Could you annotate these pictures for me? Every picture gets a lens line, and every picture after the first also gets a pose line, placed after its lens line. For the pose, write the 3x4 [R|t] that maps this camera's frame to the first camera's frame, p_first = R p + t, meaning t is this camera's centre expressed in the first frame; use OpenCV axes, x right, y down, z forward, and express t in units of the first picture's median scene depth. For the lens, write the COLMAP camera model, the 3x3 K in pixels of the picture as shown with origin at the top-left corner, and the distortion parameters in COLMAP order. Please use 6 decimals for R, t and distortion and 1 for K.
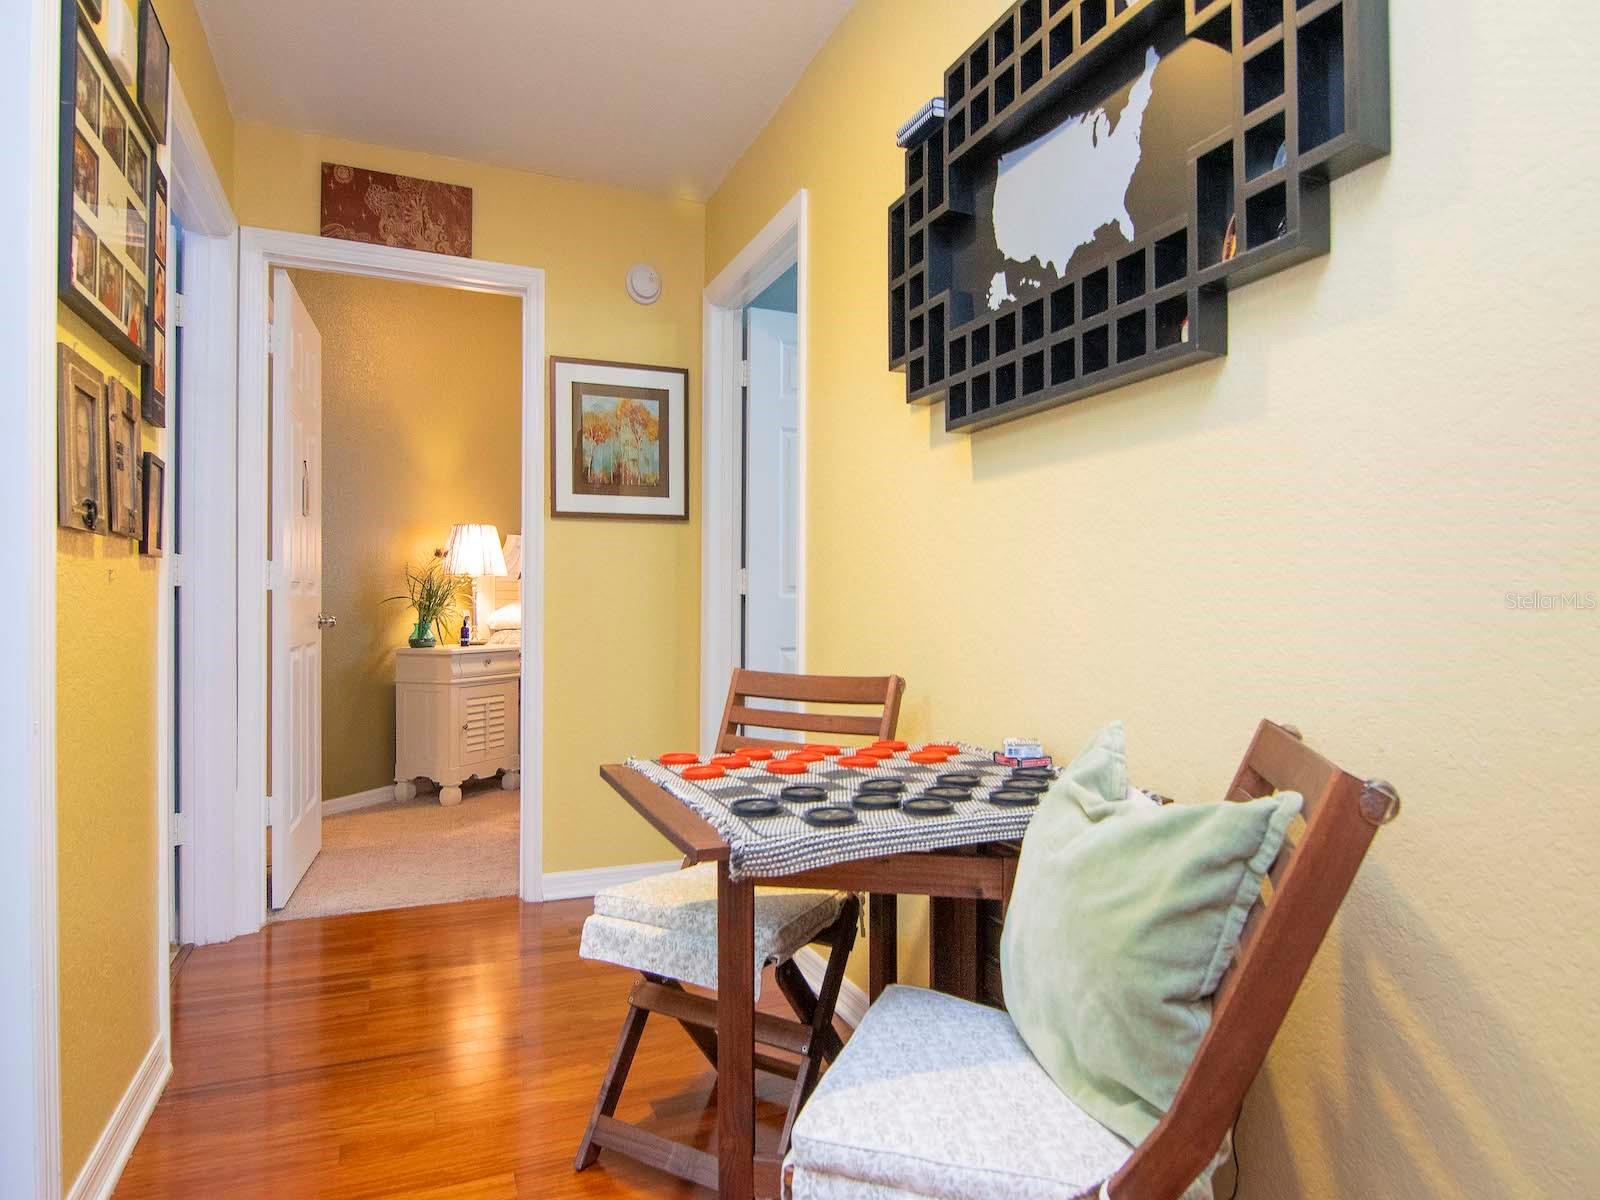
lens RADIAL K [[895.4, 0, 798.5], [0, 895.4, 602.3], [0, 0, 1]] dist [0.001903, 0.000098]
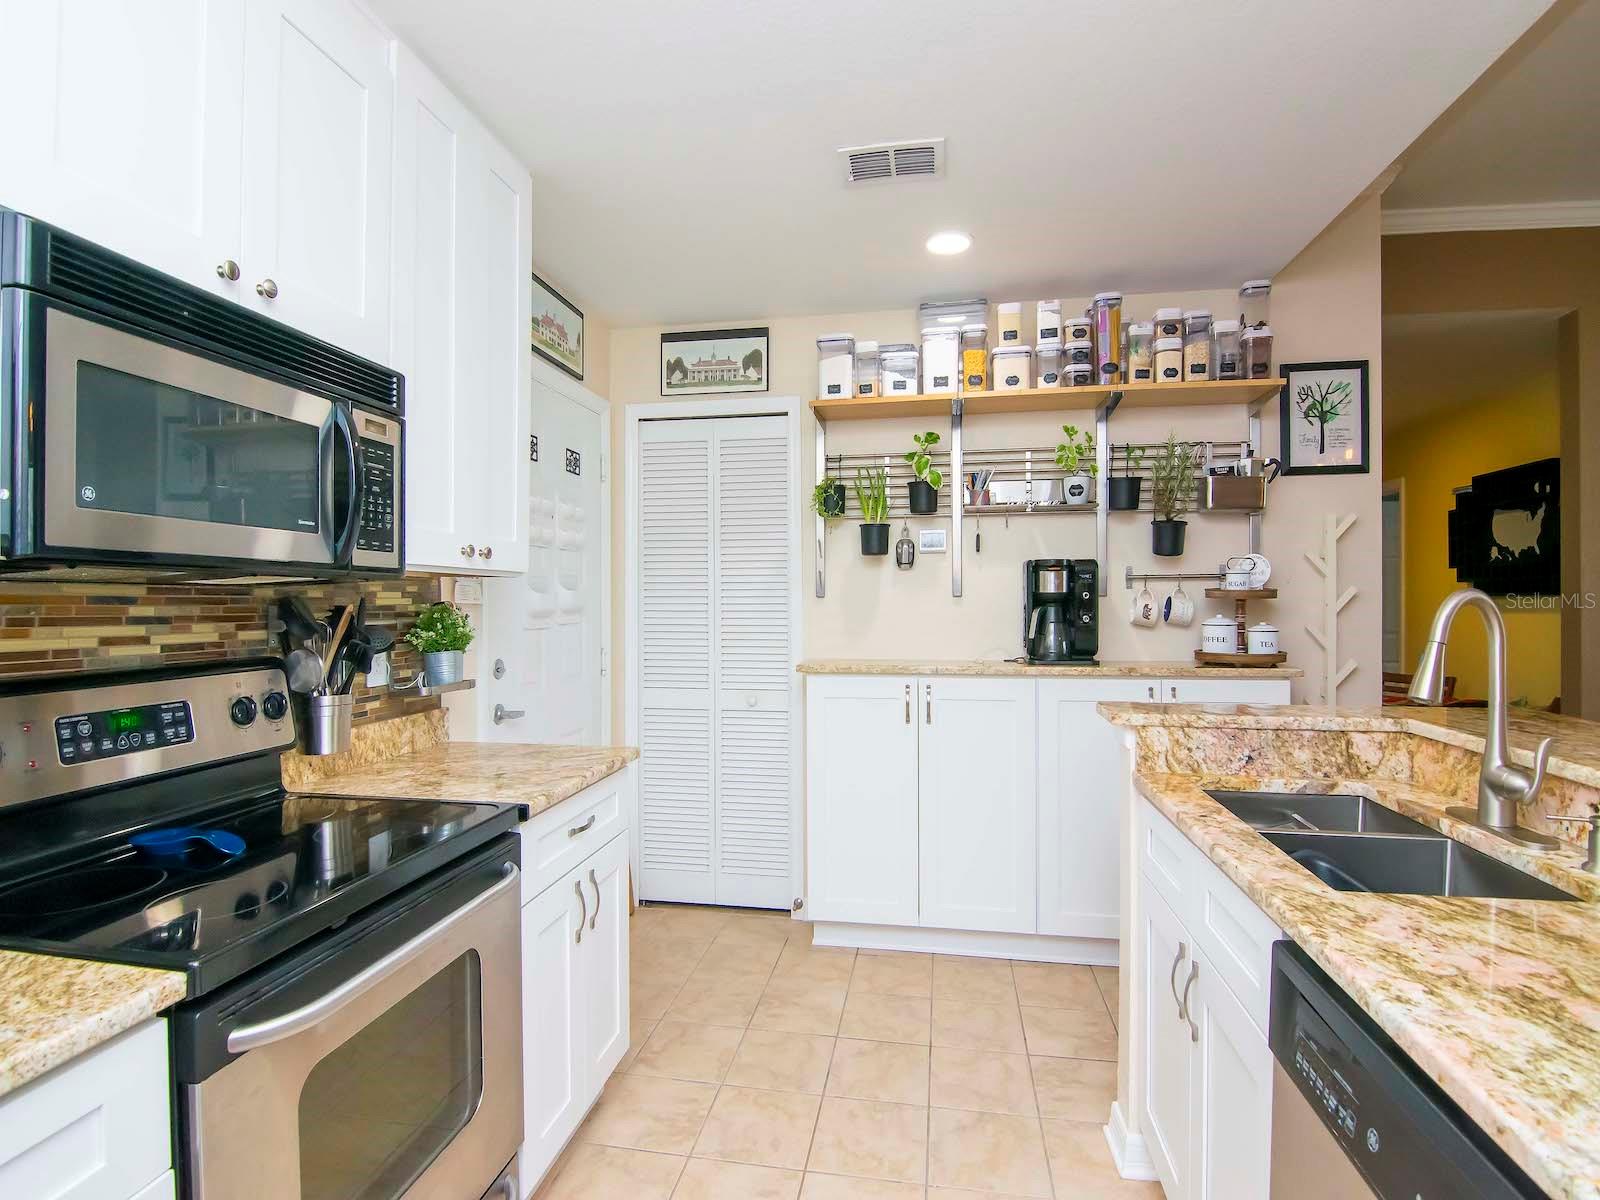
lens RADIAL K [[791.1, 0, 803.4], [0, 791.1, 602.7], [0, 0, 1]] dist [0.000070, -0.000510]
pose [[0.837493, -0.002844, -0.546441, -0.265764], [0.007762, 0.999947, 0.006692, -0.198112], [0.546394, -0.009846, 0.837471, -2.427290]]
